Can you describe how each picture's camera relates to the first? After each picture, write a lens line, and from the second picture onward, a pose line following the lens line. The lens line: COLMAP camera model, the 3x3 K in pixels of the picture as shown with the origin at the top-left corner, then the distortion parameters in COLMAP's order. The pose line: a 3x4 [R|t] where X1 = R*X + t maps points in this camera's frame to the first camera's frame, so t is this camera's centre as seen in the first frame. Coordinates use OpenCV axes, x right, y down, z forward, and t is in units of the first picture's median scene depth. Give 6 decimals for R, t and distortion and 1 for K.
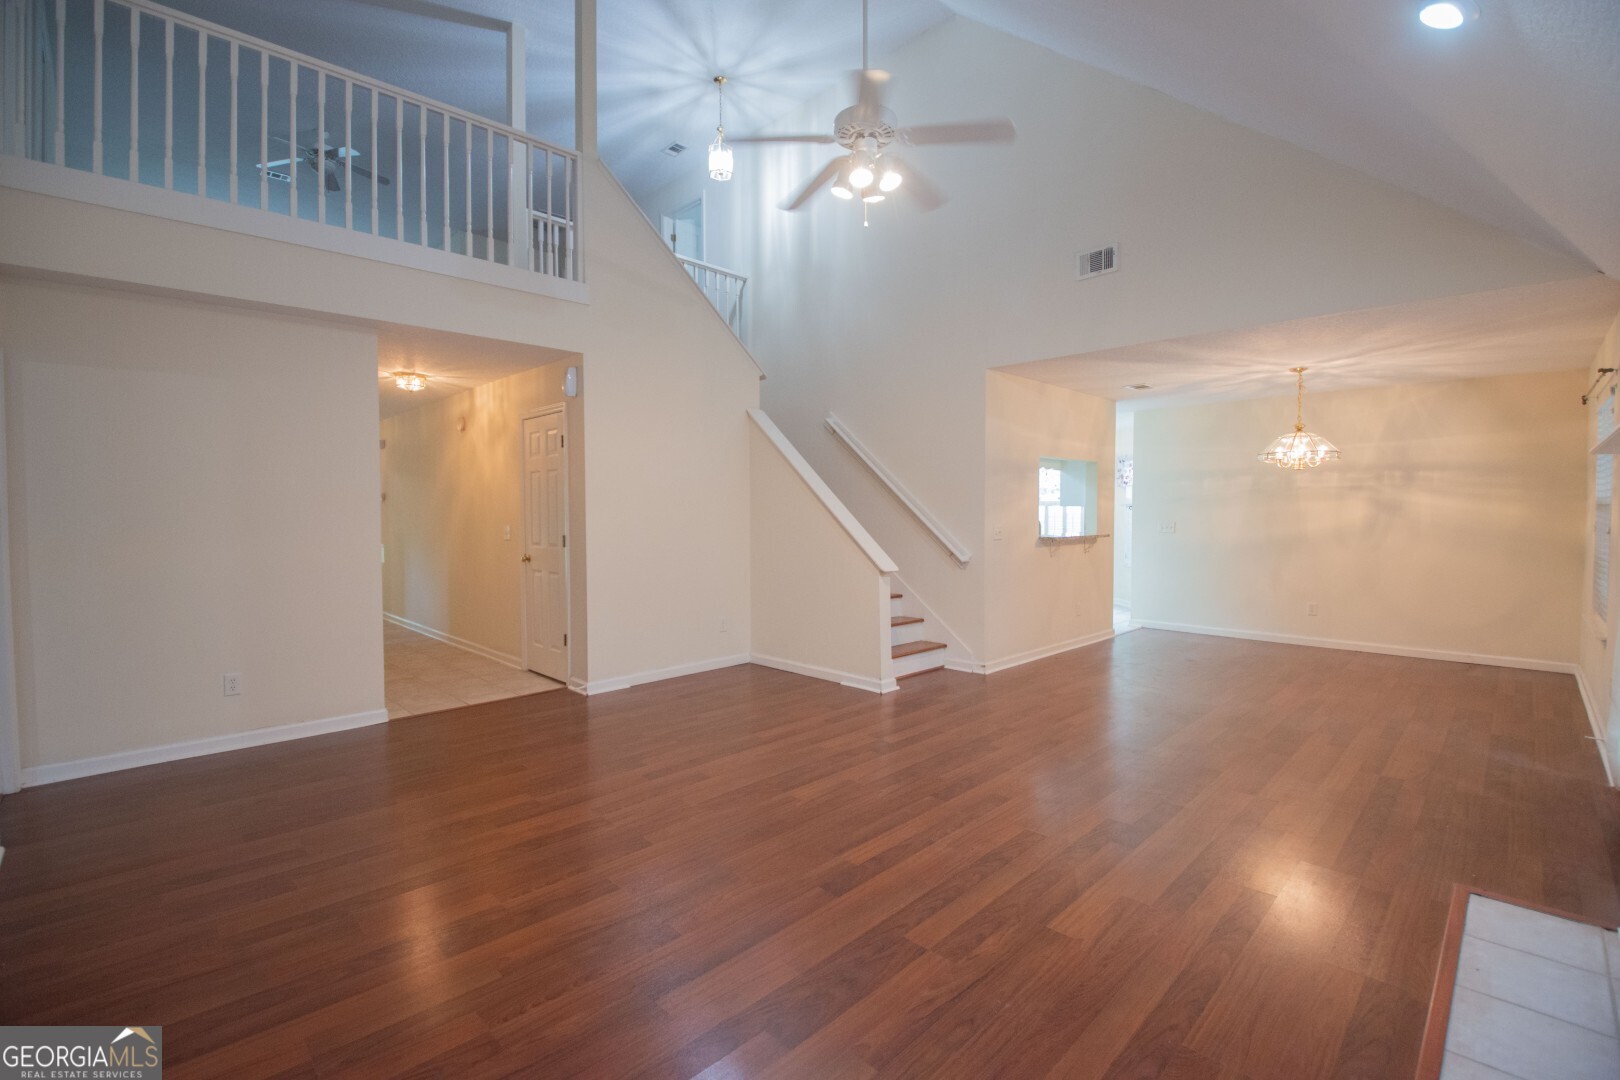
lens RADIAL K [[712.1, 0, 819.8], [0, 712.1, 528.2], [0, 0, 1]] dist [0.038403, -0.036458]
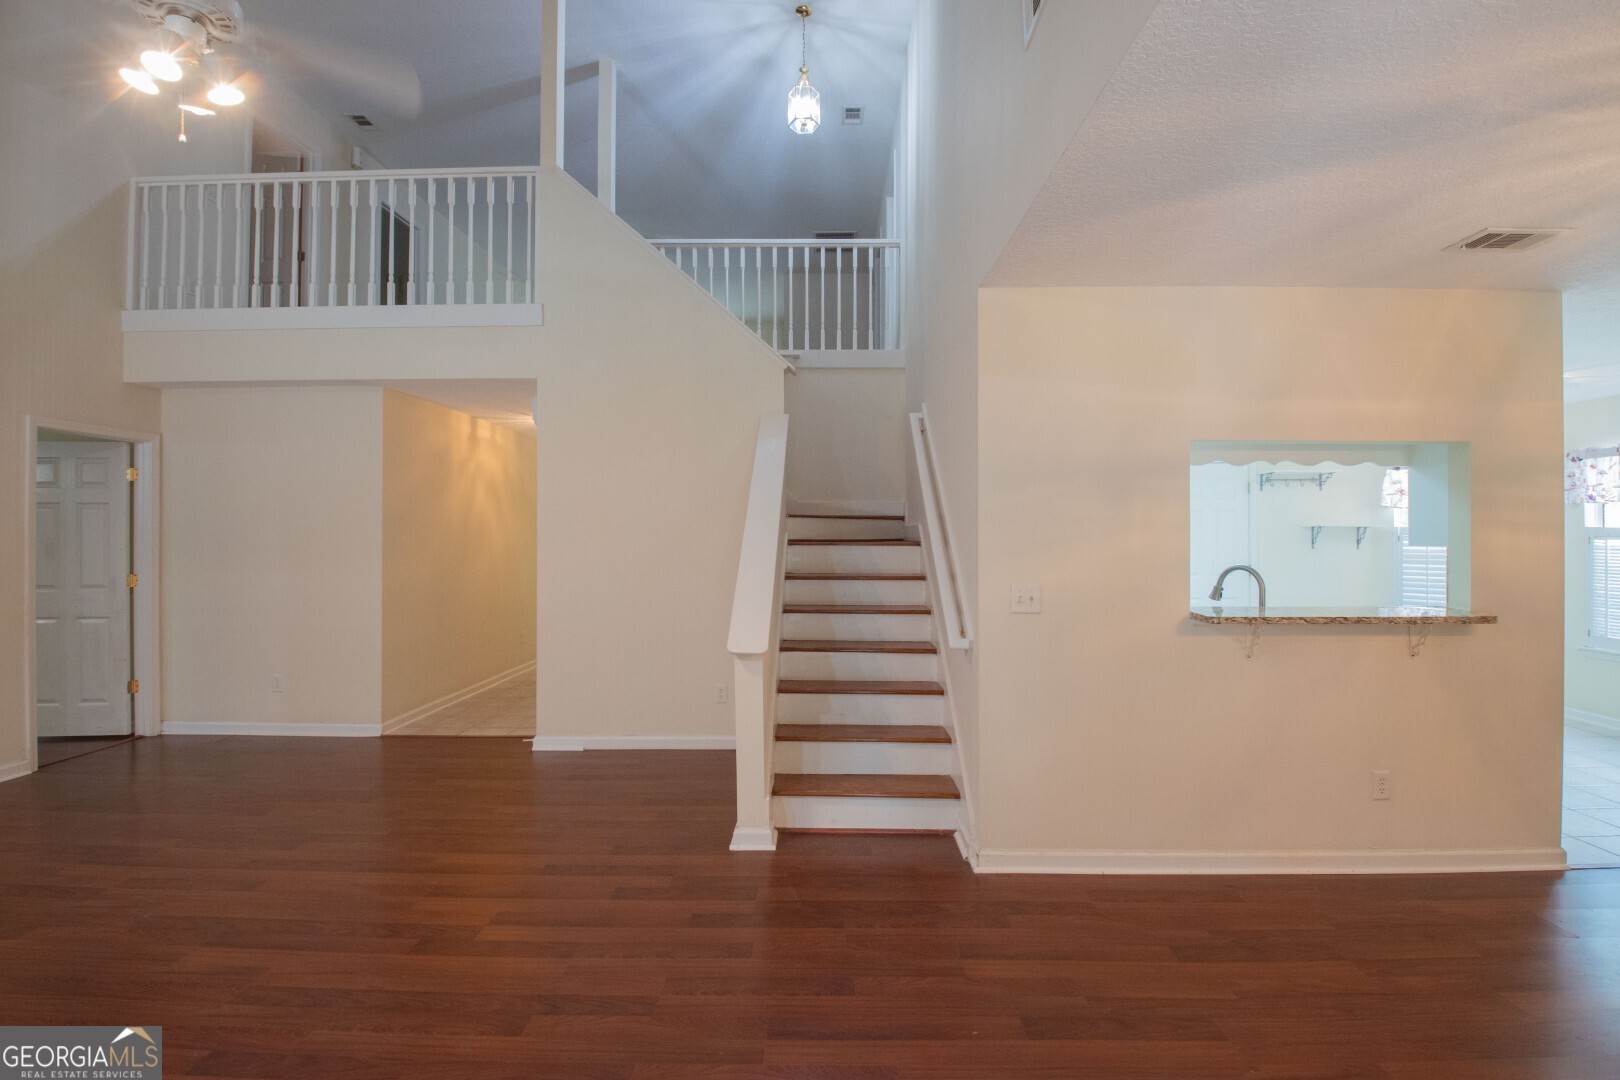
lens RADIAL K [[725.1, 0, 834.0], [0, 725.1, 534.4], [0, 0, 1]] dist [-0.000509, -0.014781]
pose [[0.696771, 0.001386, -0.717292, 0.679887], [-0.018967, 0.999684, -0.016492, -0.037925], [0.717043, 0.025096, 0.696577, 0.700728]]
